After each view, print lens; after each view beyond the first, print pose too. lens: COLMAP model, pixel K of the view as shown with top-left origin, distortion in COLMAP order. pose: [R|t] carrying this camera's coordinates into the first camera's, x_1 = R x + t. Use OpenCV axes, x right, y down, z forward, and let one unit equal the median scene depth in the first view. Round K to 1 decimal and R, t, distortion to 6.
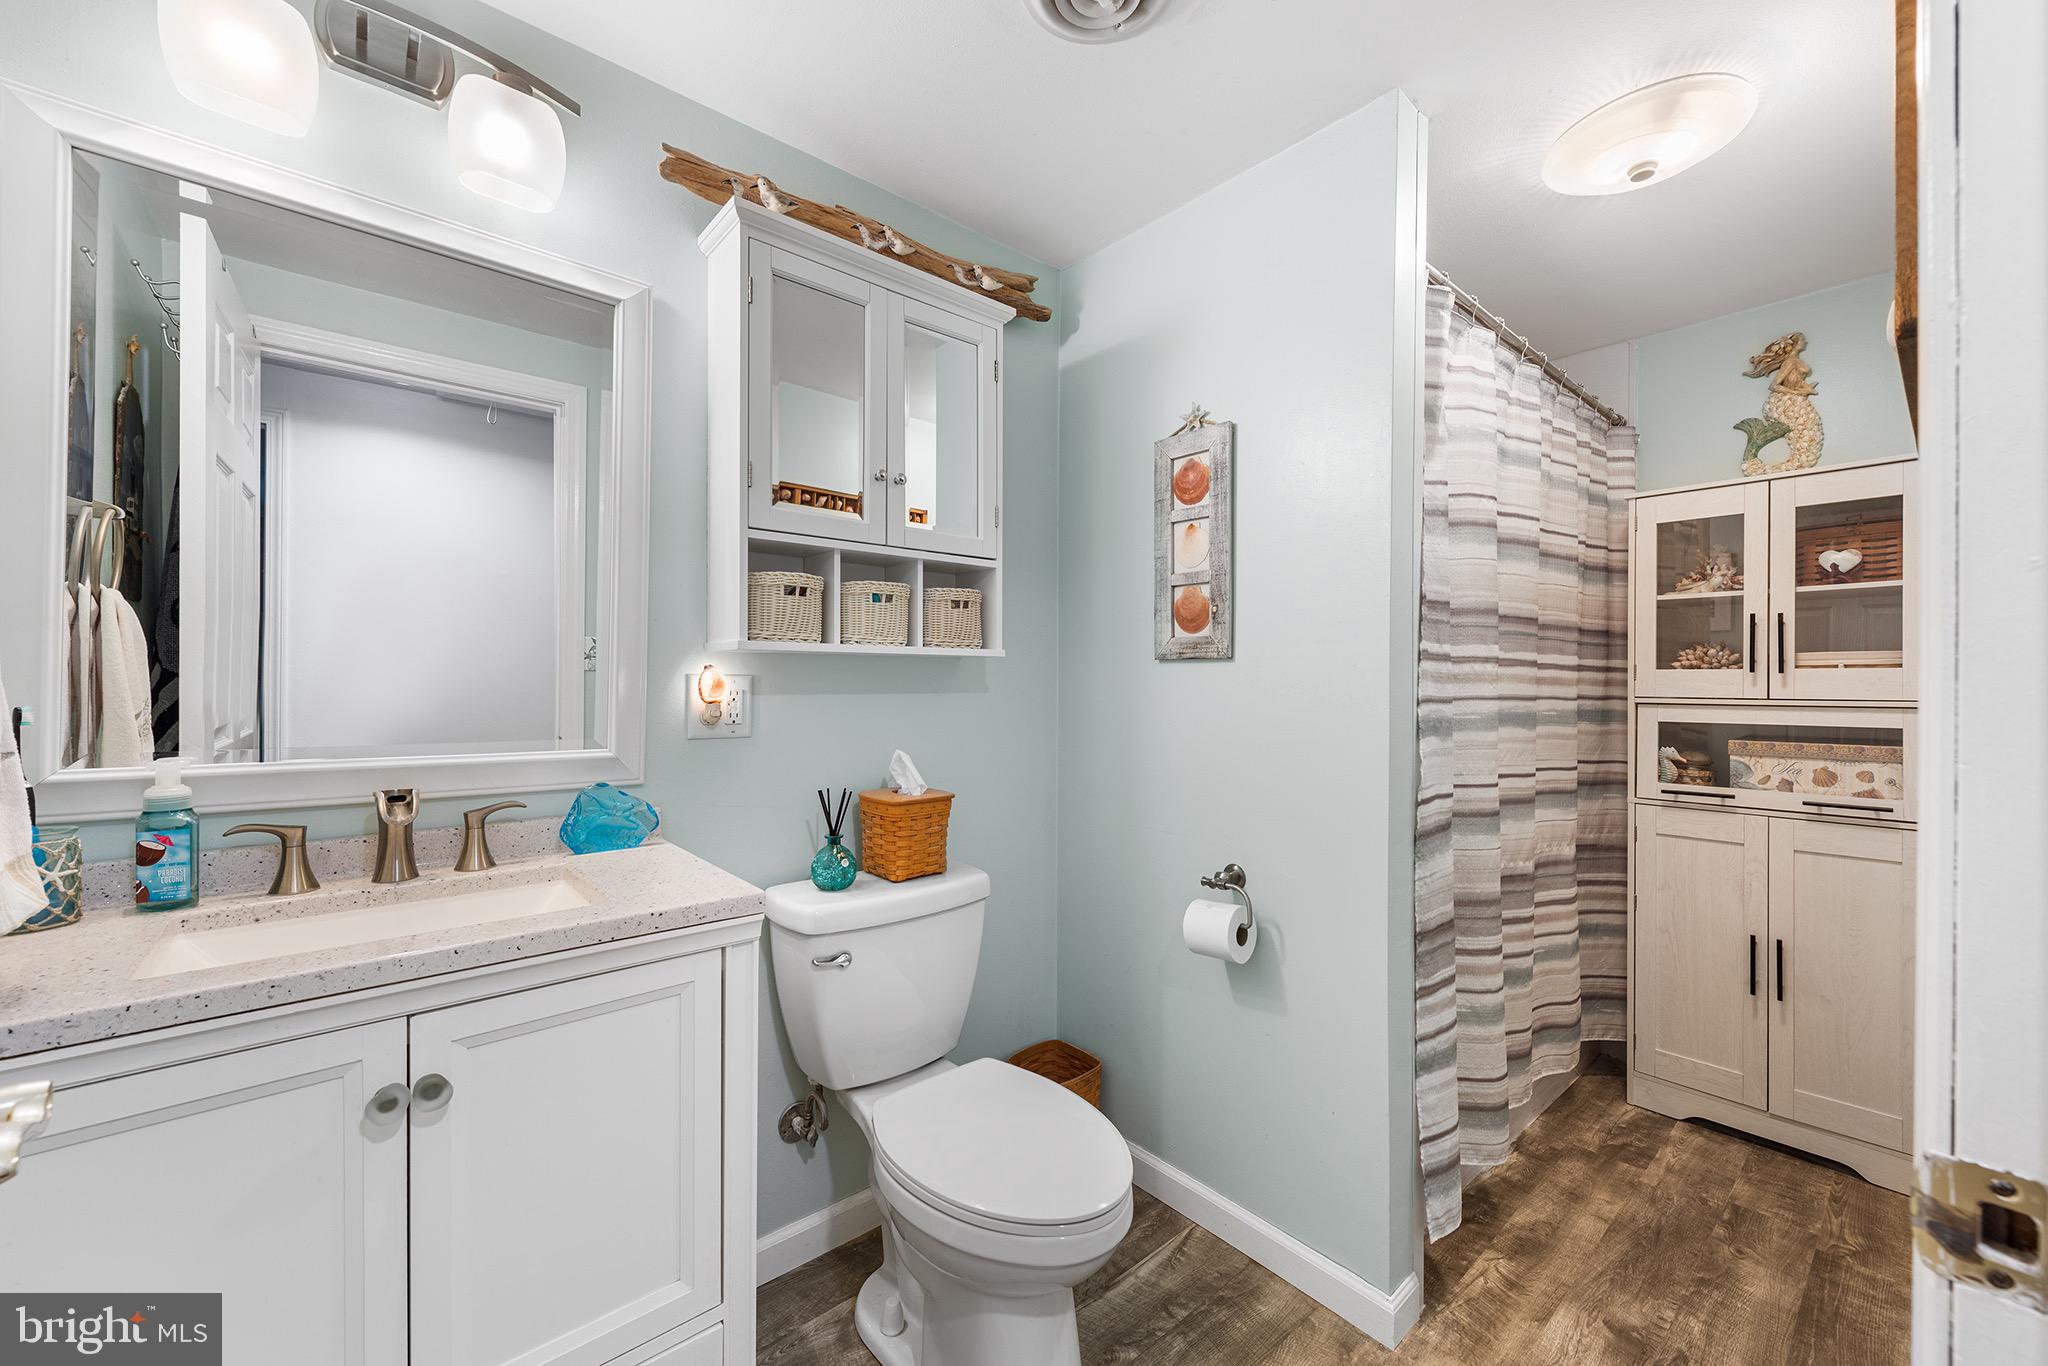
lens RADIAL K [[809.2, 0, 1028.6], [0, 809.2, 675.6], [0, 0, 1]] dist [0.001532, -0.000267]
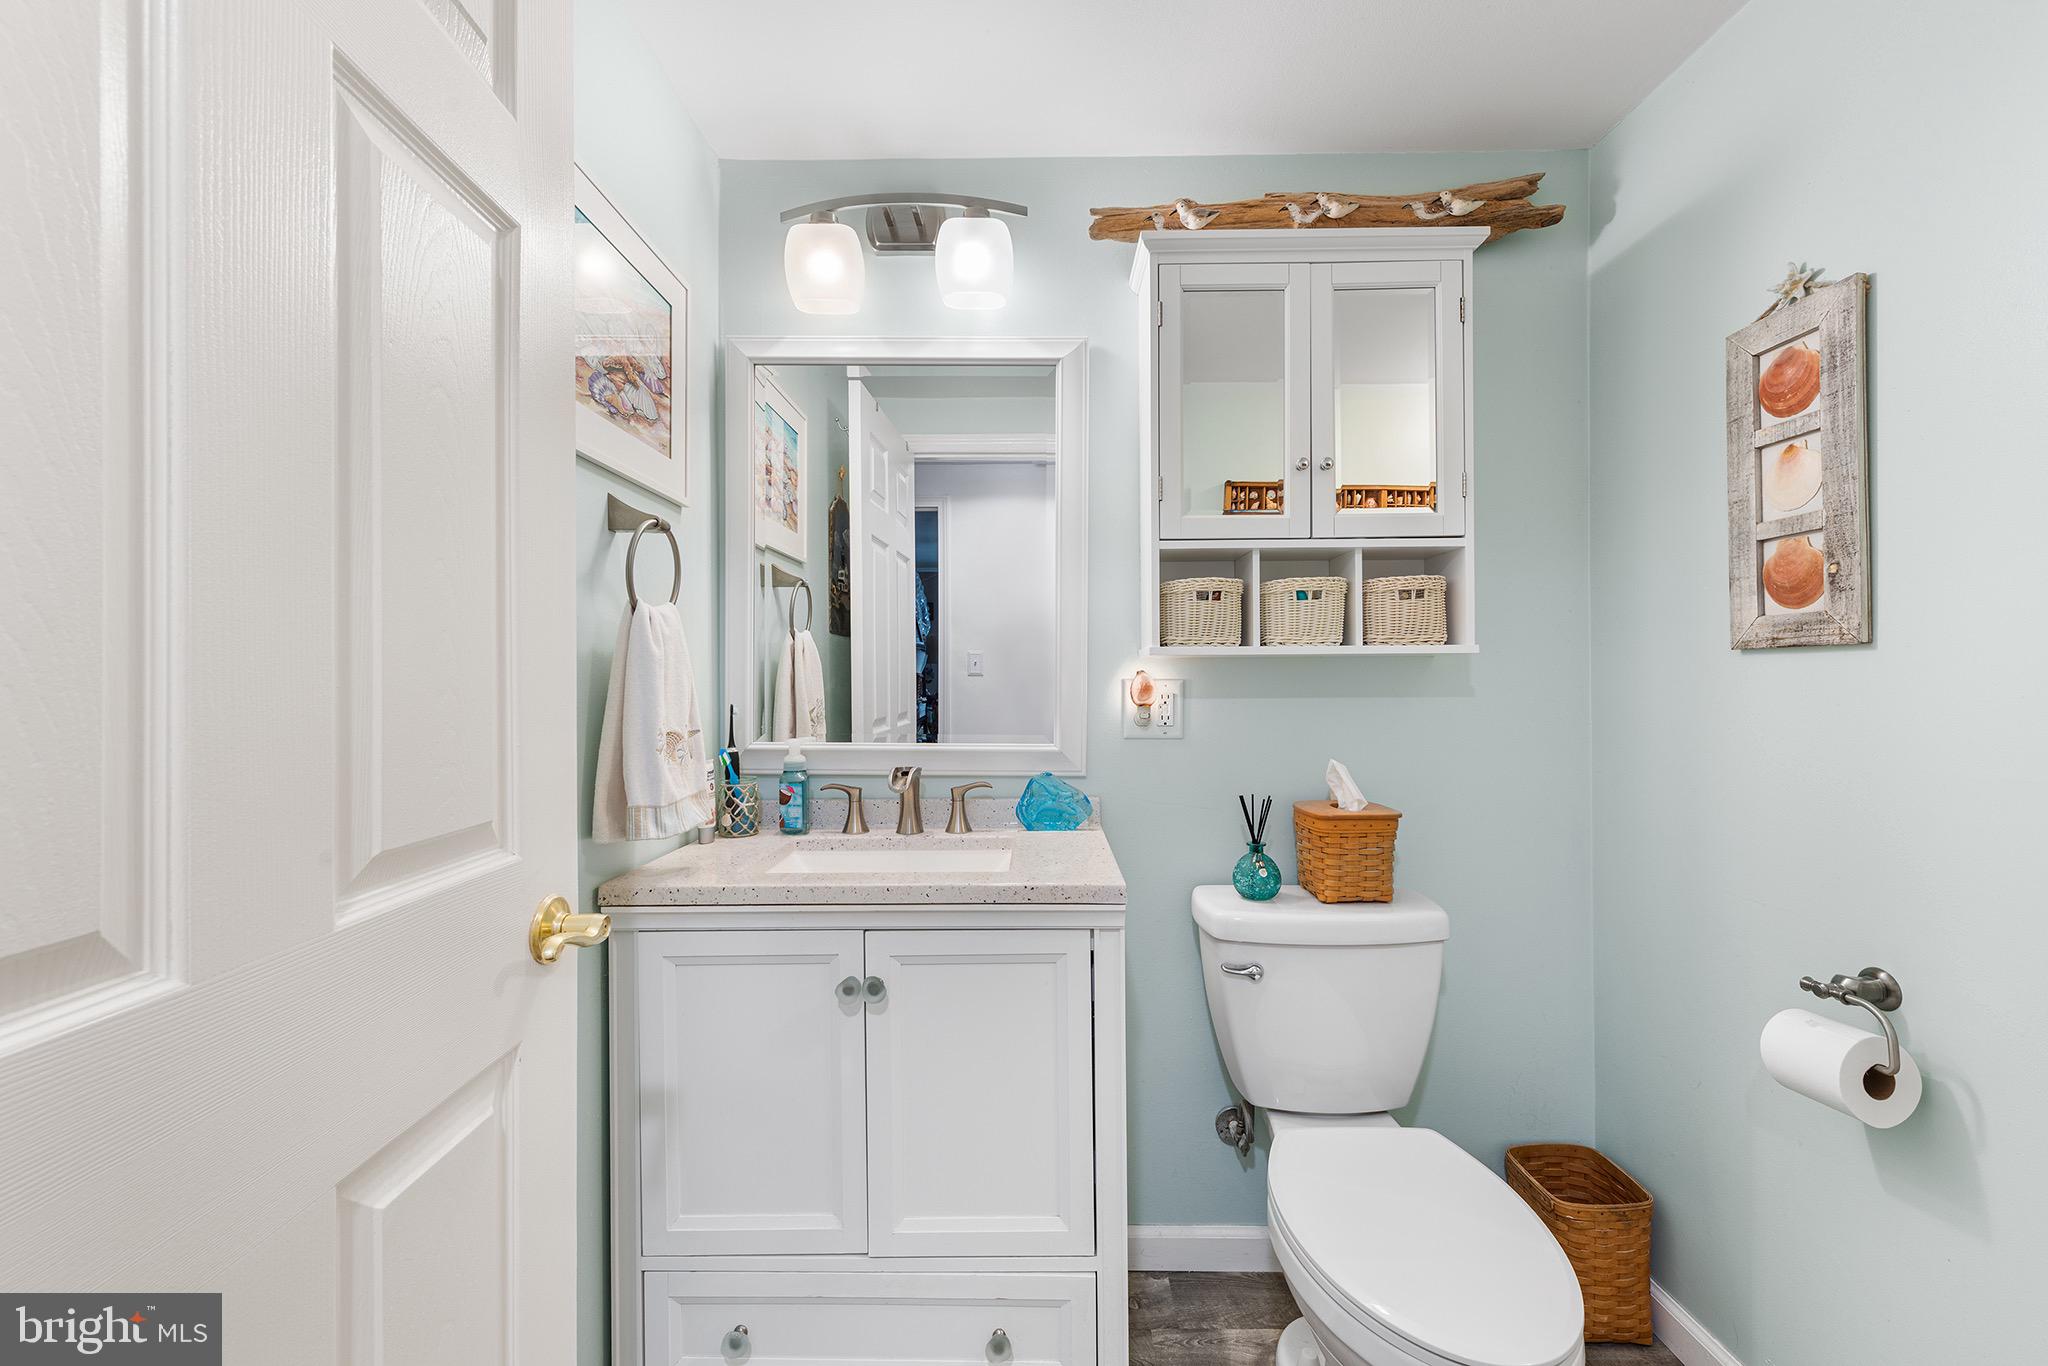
lens RADIAL K [[805.7, 0, 1021.4], [0, 805.7, 677.7], [0, 0, 1]] dist [0.000588, -0.000123]
pose [[0.740852, -0.013388, -0.671535, 0.199423], [0.012734, 0.999902, -0.005886, 0.000722], [0.671548, -0.004190, 0.740949, 0.090914]]
